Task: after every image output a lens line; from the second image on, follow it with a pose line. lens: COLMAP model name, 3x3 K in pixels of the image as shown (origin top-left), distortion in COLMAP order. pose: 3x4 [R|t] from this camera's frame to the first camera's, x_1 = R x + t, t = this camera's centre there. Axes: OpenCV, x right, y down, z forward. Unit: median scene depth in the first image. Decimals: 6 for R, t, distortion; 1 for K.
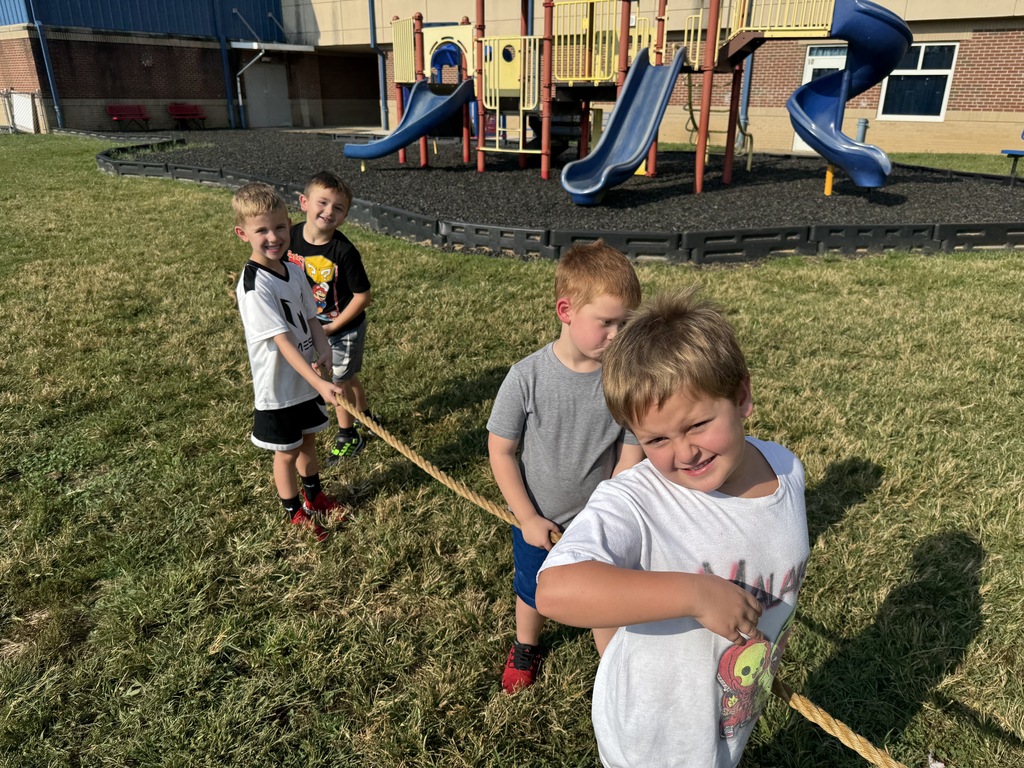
lens RADIAL K [[757.6, 0, 512.0], [0, 757.6, 384.0], [0, 0, 1]] dist [-0.004587, 0.002966]
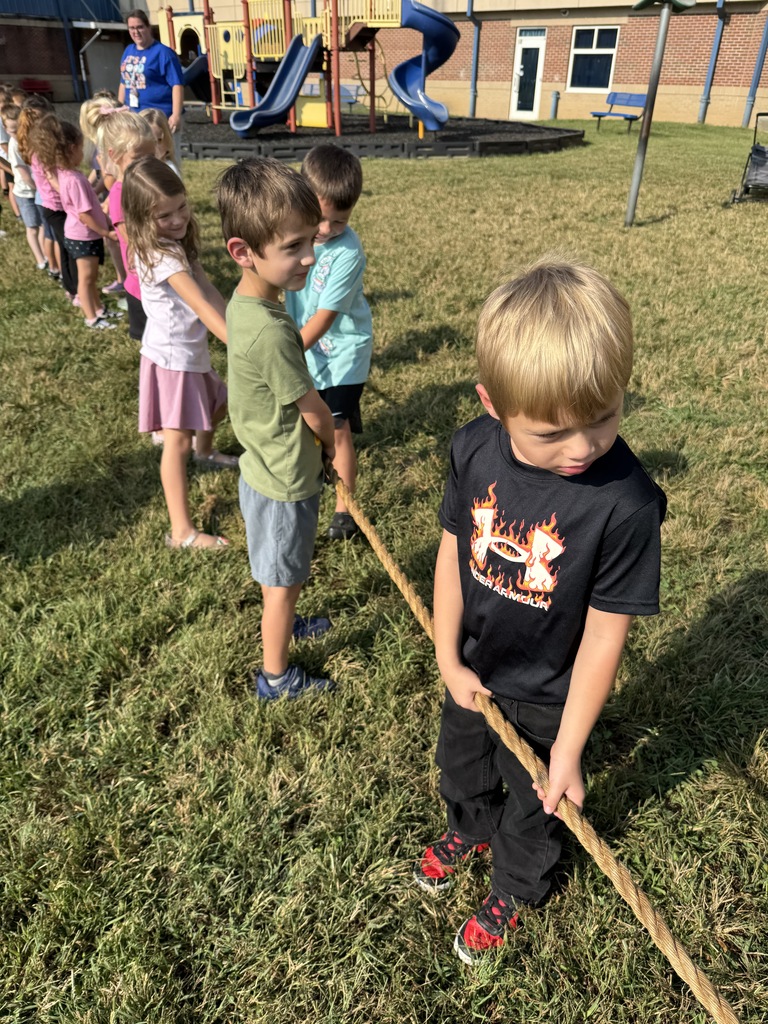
lens RADIAL K [[717.9, 0, 384.0], [0, 717.9, 512.0], [0, 0, 1]] dist [-0.004949, -0.001954]
pose [[0.999849, 0.010901, -0.013519, 0.243326], [-0.008259, 0.983262, 0.182009, 0.159122], [0.015277, -0.181870, 0.983204, -0.391882]]
